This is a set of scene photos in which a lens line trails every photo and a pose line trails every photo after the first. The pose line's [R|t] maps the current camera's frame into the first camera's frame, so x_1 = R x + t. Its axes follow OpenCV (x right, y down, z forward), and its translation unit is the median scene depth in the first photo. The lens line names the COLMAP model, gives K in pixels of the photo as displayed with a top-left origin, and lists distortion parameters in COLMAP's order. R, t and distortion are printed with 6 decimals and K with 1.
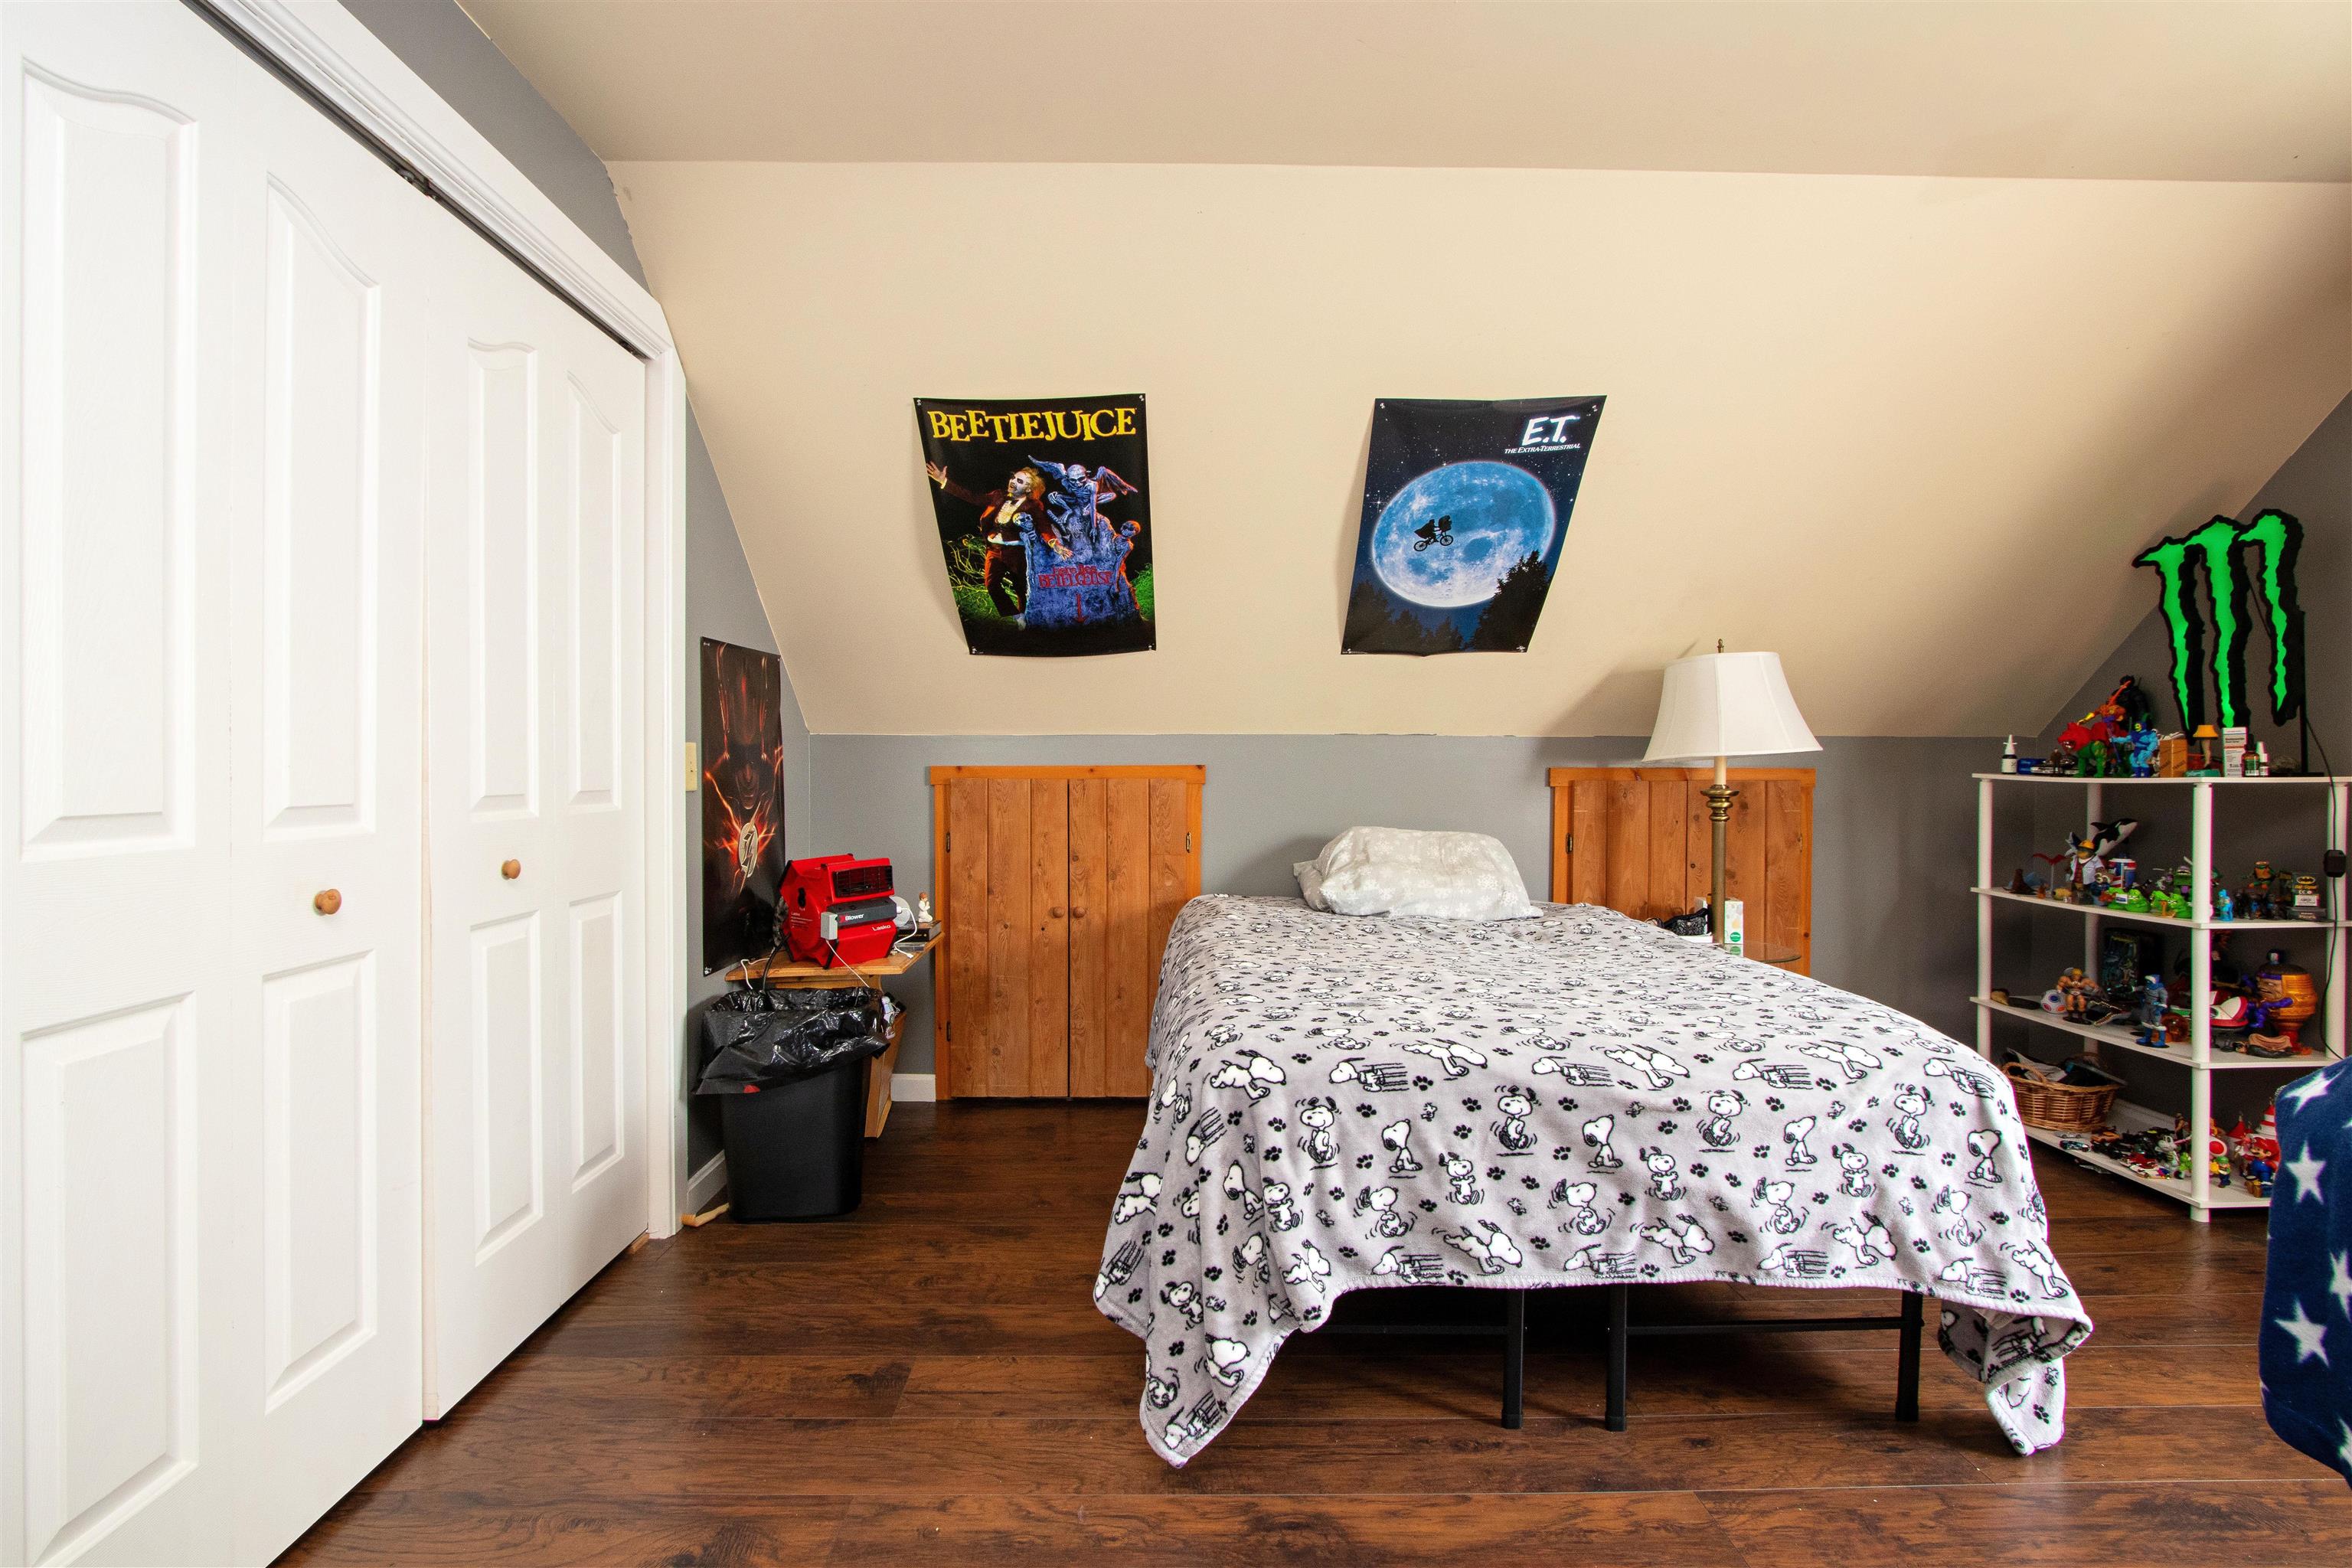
lens RADIAL K [[1092.7, 0, 1164.6], [0, 1092.7, 769.4], [0, 0, 1]] dist [-0.016389, 0.000073]
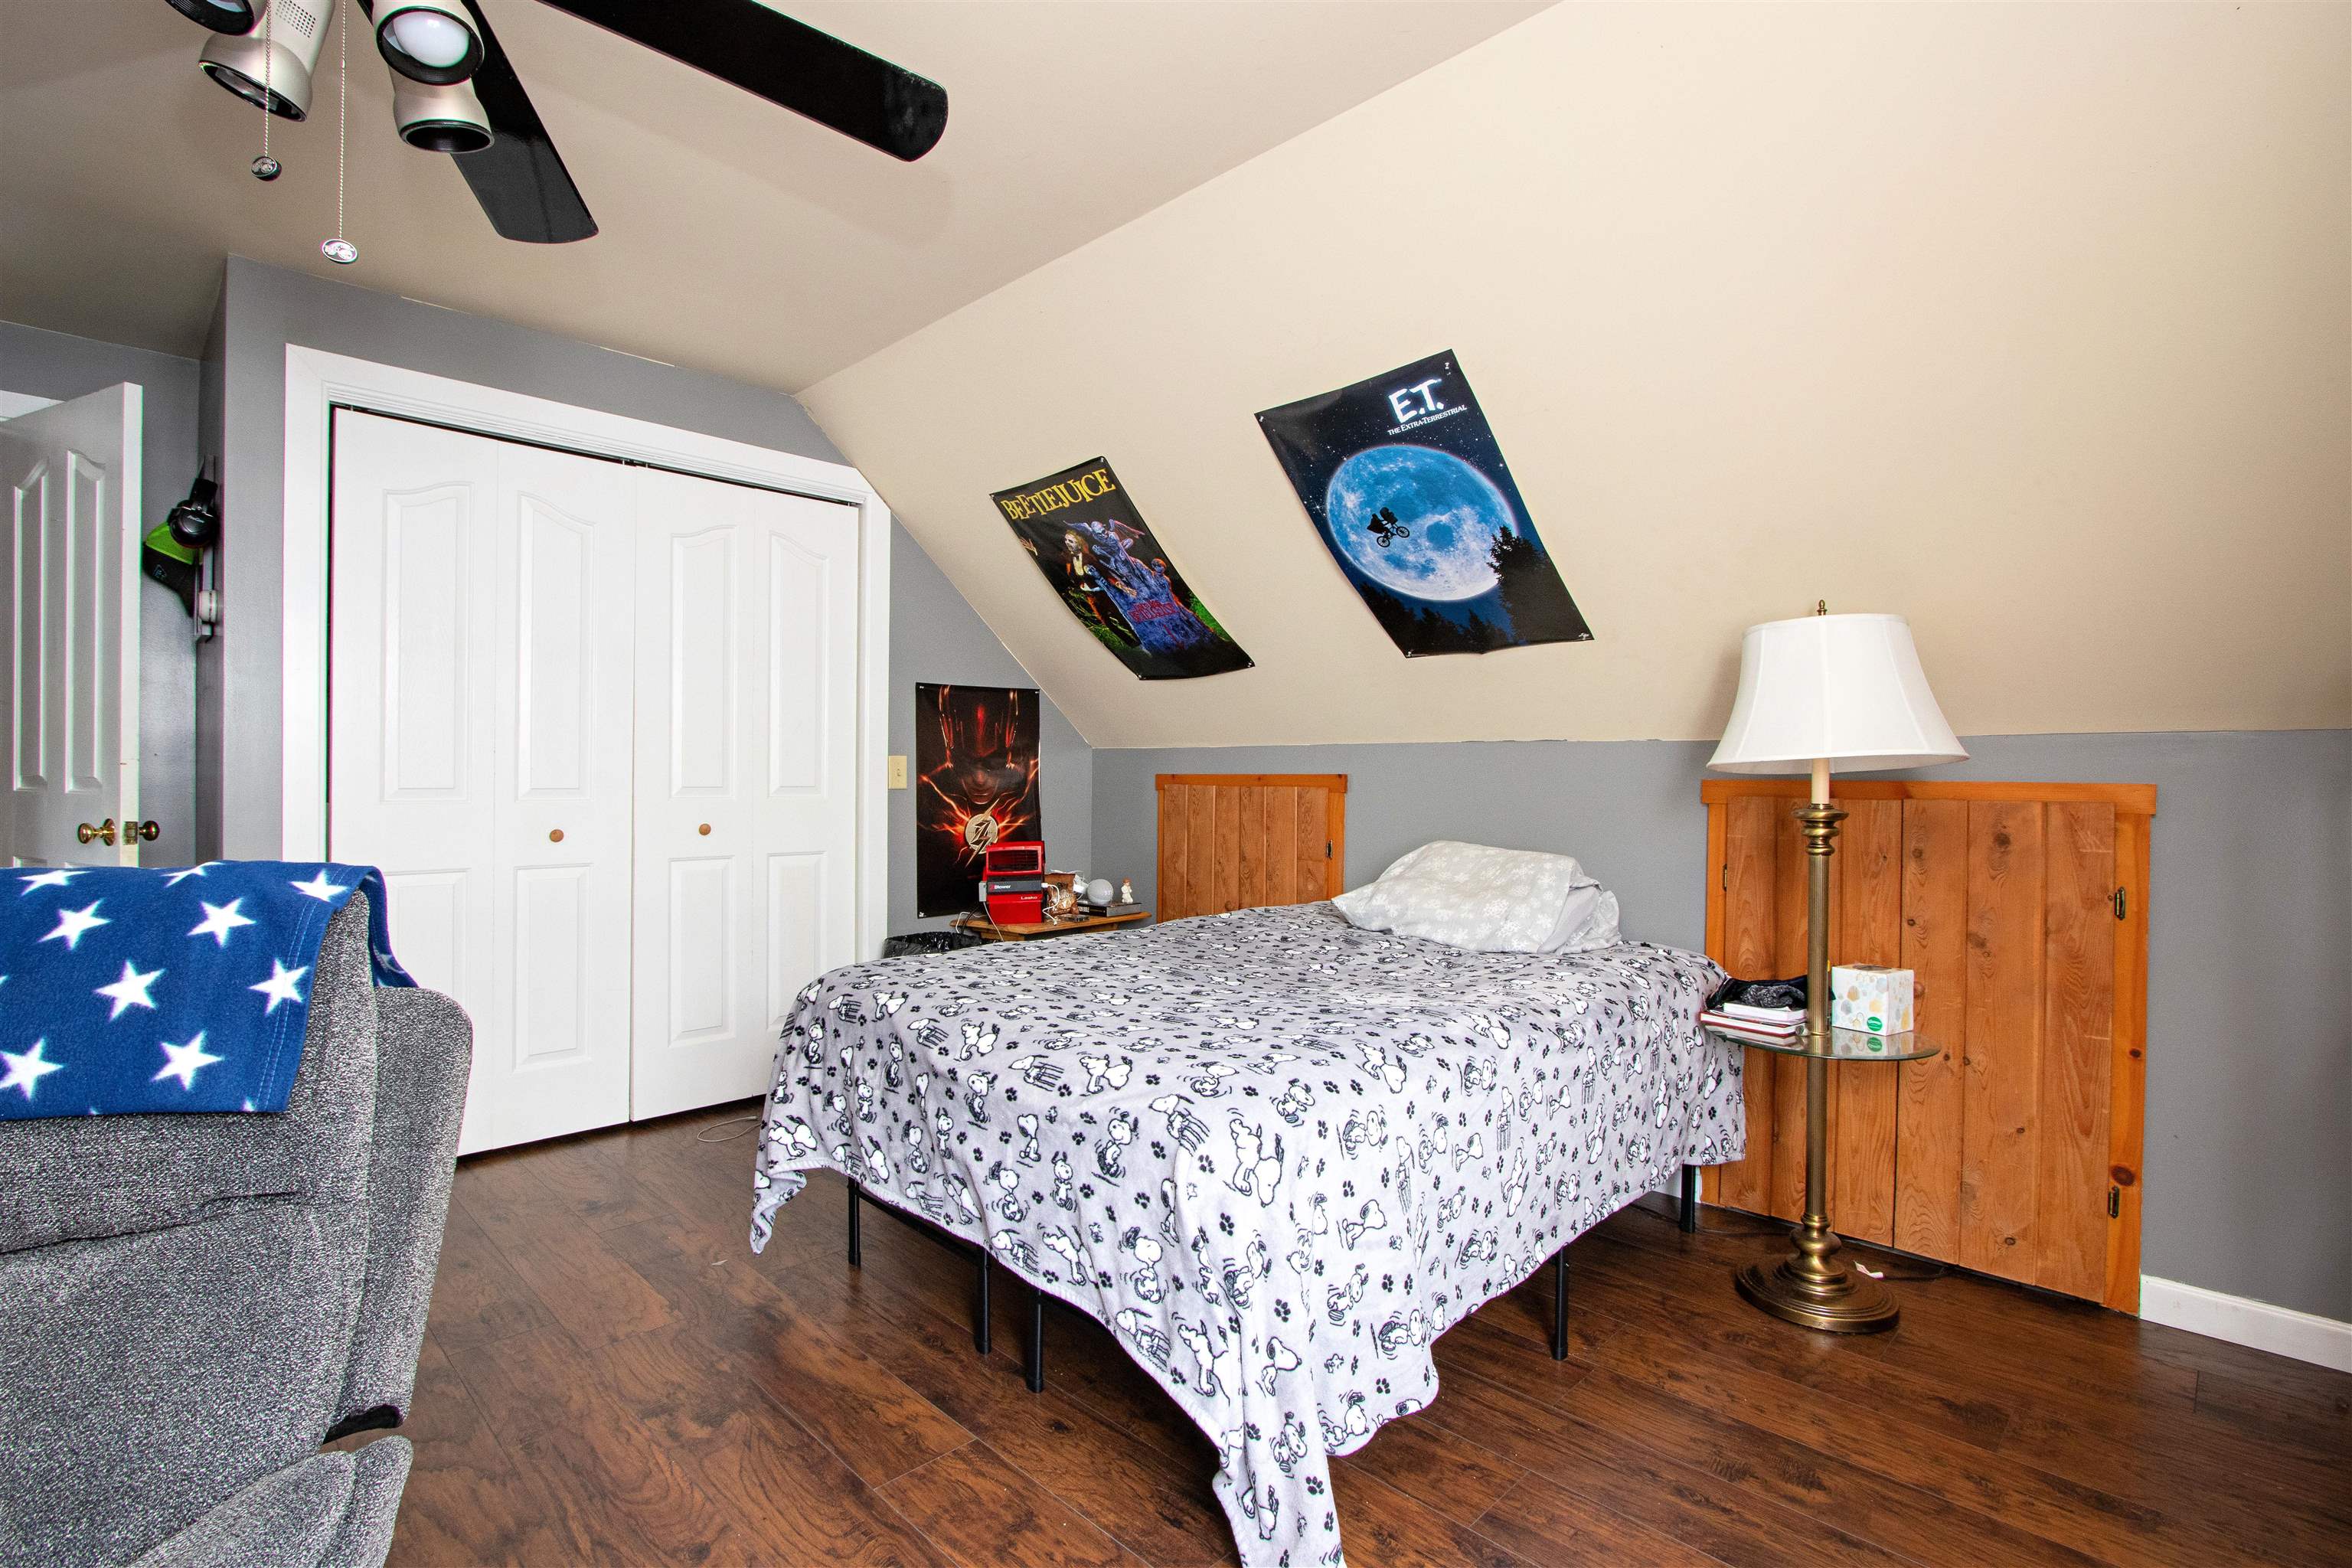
lens RADIAL K [[1104.1, 0, 1158.4], [0, 1104.1, 772.5], [0, 0, 1]] dist [-0.017171, 0.000865]
pose [[0.692840, 0.002954, -0.721086, 0.835828], [-0.009678, 0.999940, -0.005203, 0.001694], [0.721027, 0.010584, 0.692826, 0.213727]]
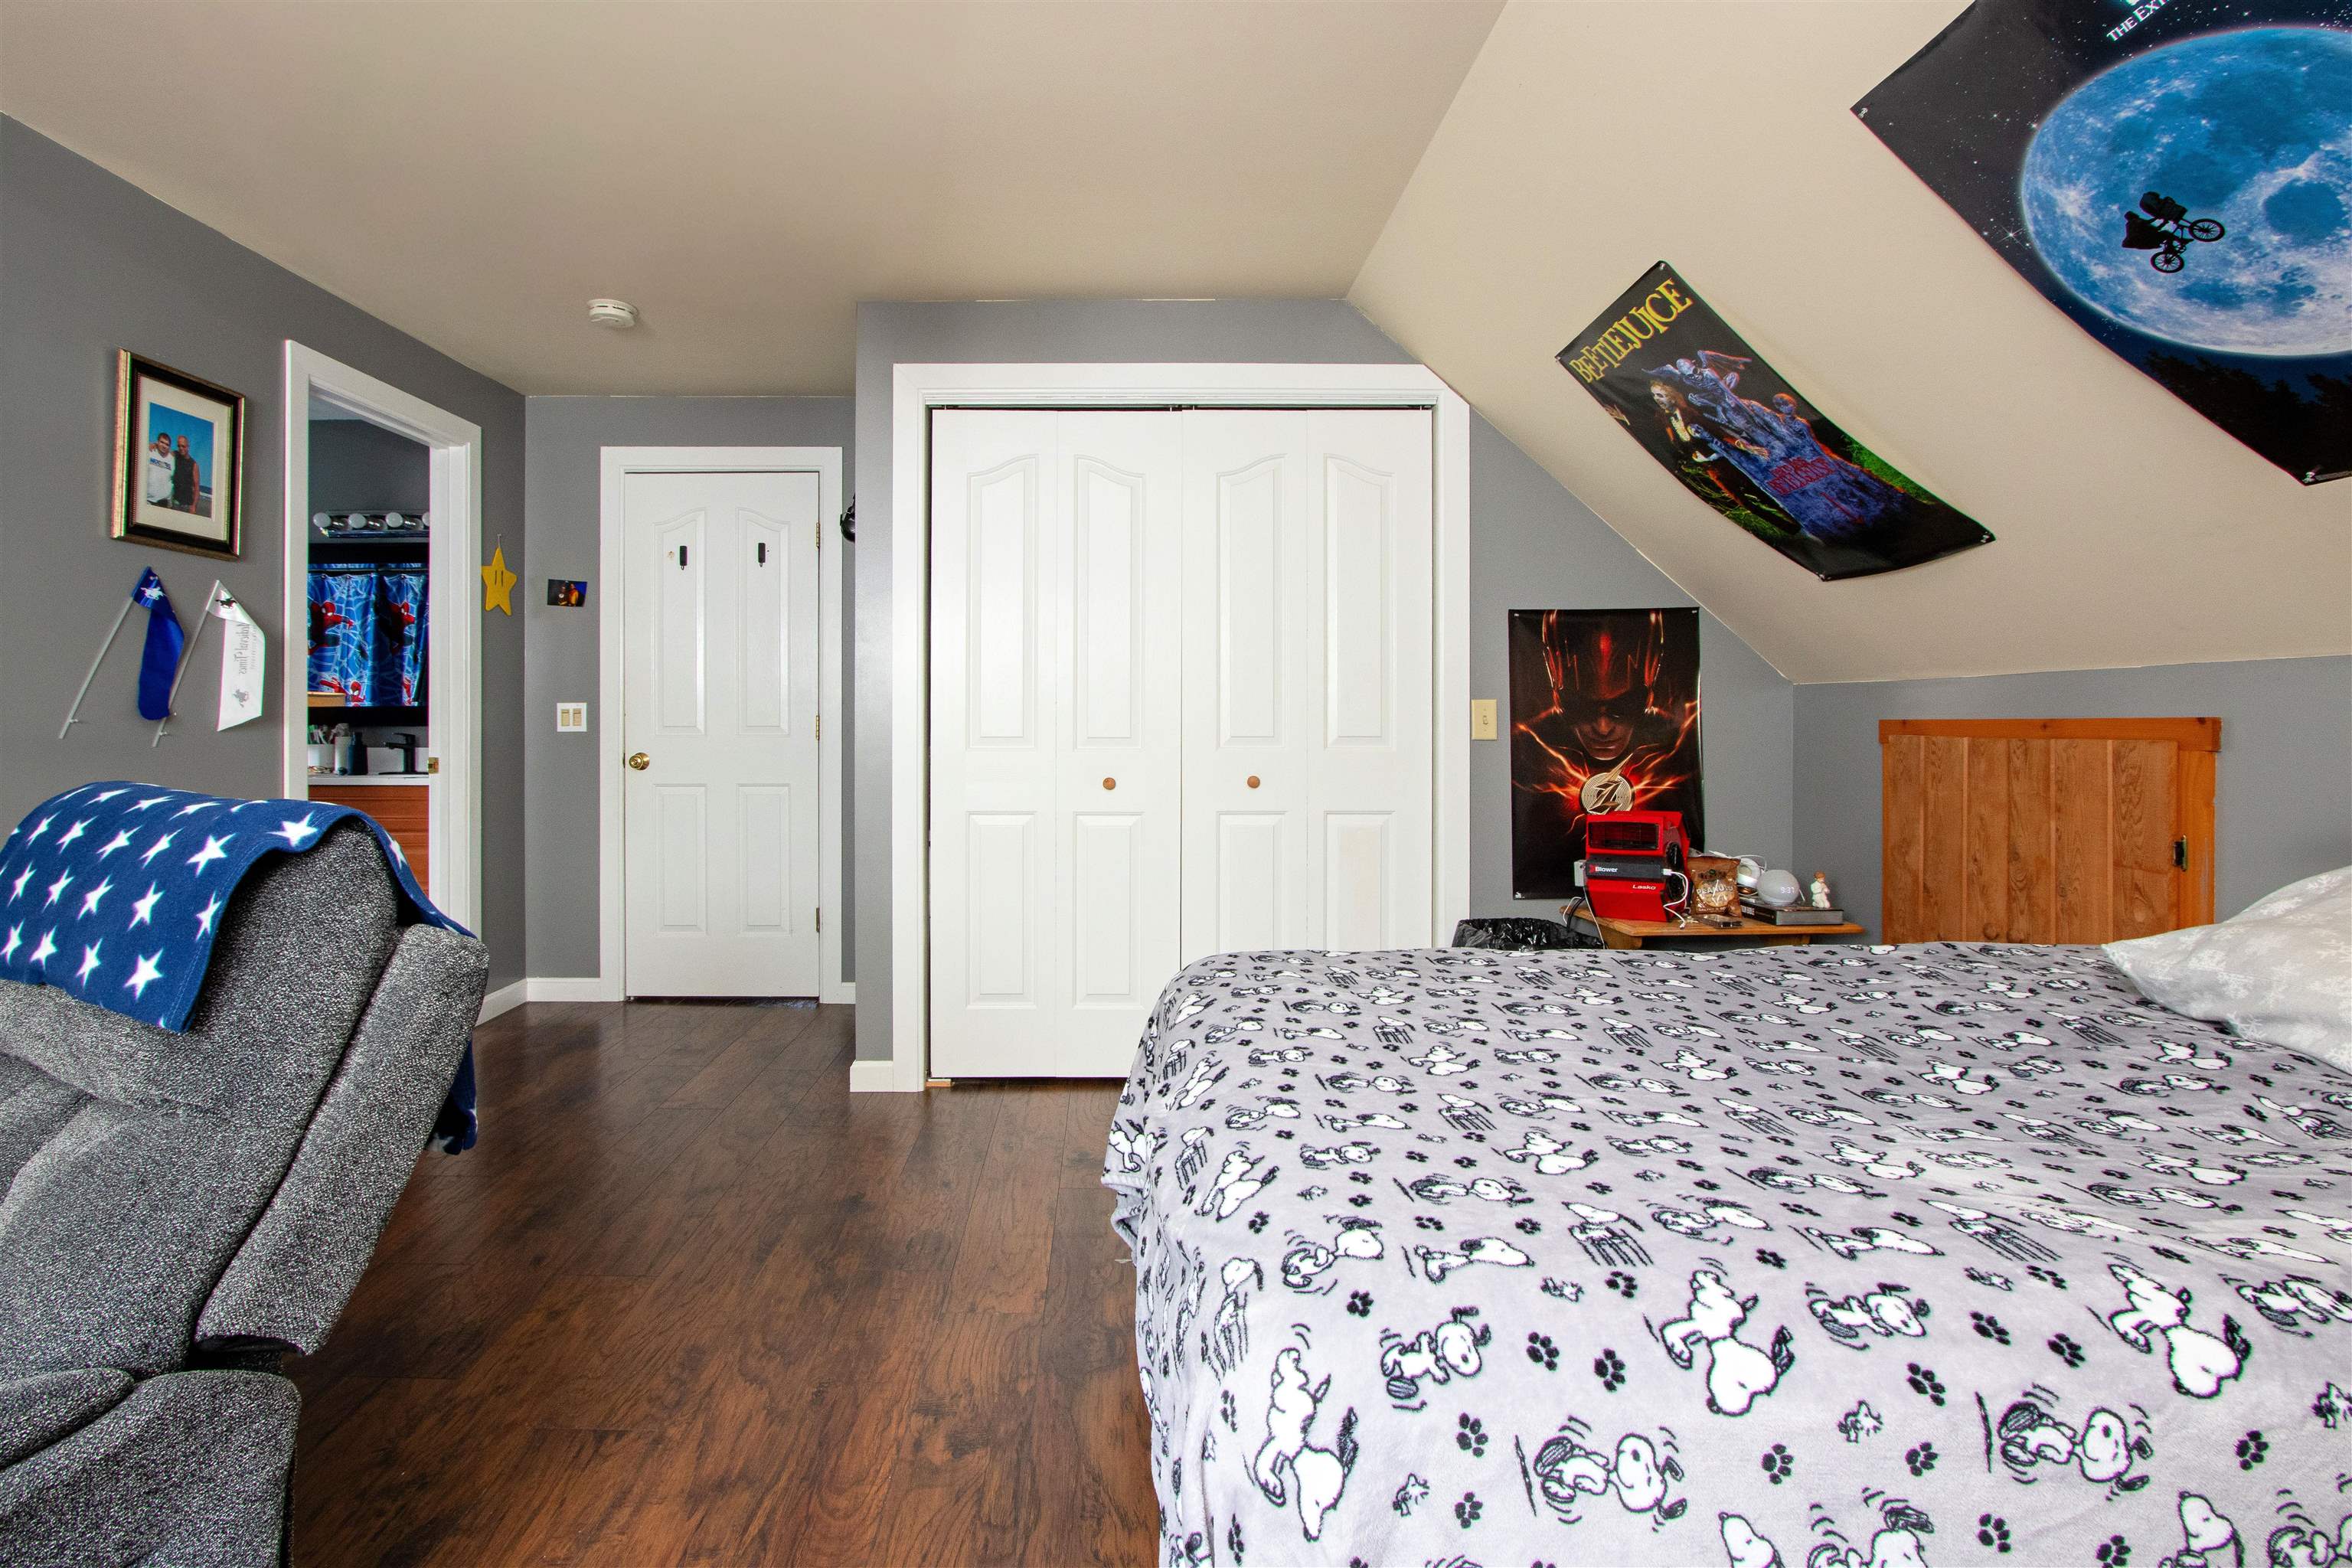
lens RADIAL K [[1113.4, 0, 1106.6], [0, 1113.4, 713.1], [0, 0, 1]] dist [-0.015677, 0.000974]
pose [[-0.017133, -0.007548, -0.999825, 0.770228], [-0.005586, 0.999957, -0.007453, 0.001331], [0.999838, 0.005457, -0.017175, 0.572315]]
